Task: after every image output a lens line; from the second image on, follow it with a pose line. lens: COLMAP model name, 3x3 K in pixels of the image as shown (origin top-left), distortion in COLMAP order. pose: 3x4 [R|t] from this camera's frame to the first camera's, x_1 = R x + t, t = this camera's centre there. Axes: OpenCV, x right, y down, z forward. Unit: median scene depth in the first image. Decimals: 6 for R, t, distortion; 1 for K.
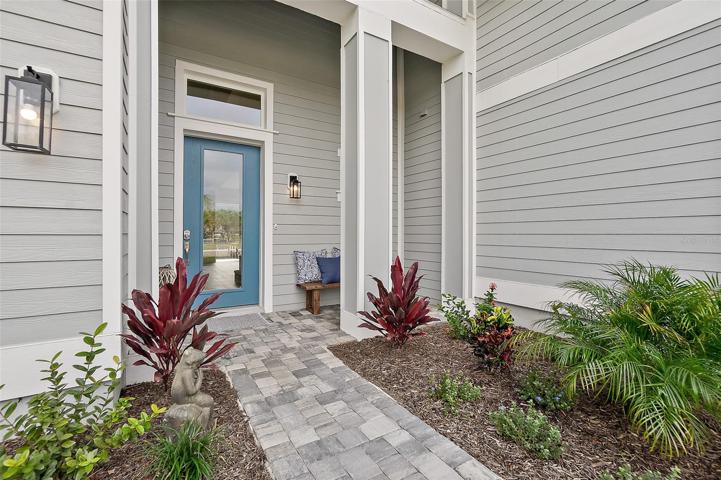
lens RADIAL K [[320.6, 0, 351.9], [0, 320.6, 235.4], [0, 0, 1]] dist [-0.003411, -0.000169]
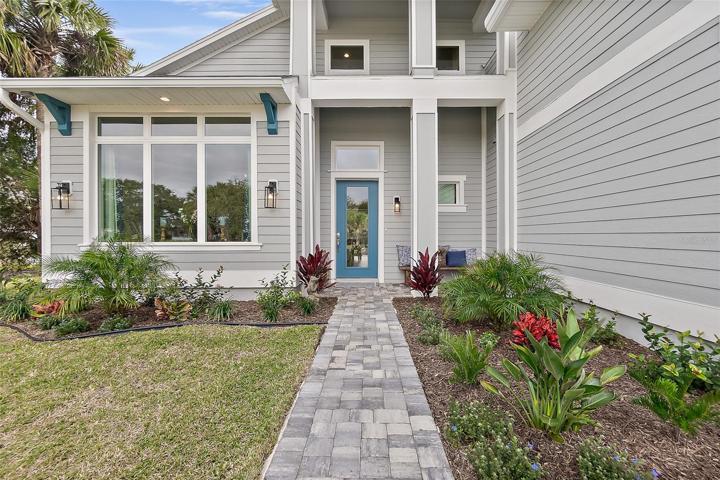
lens RADIAL K [[332.2, 0, 360.0], [0, 332.2, 240.0], [0, 0, 1]] dist [0.000974, 0.000035]
pose [[0.846190, 0.003546, -0.532869, 0.573160], [0.000620, 0.999971, 0.007638, 0.009990], [0.532881, -0.006794, 0.846163, -0.505820]]
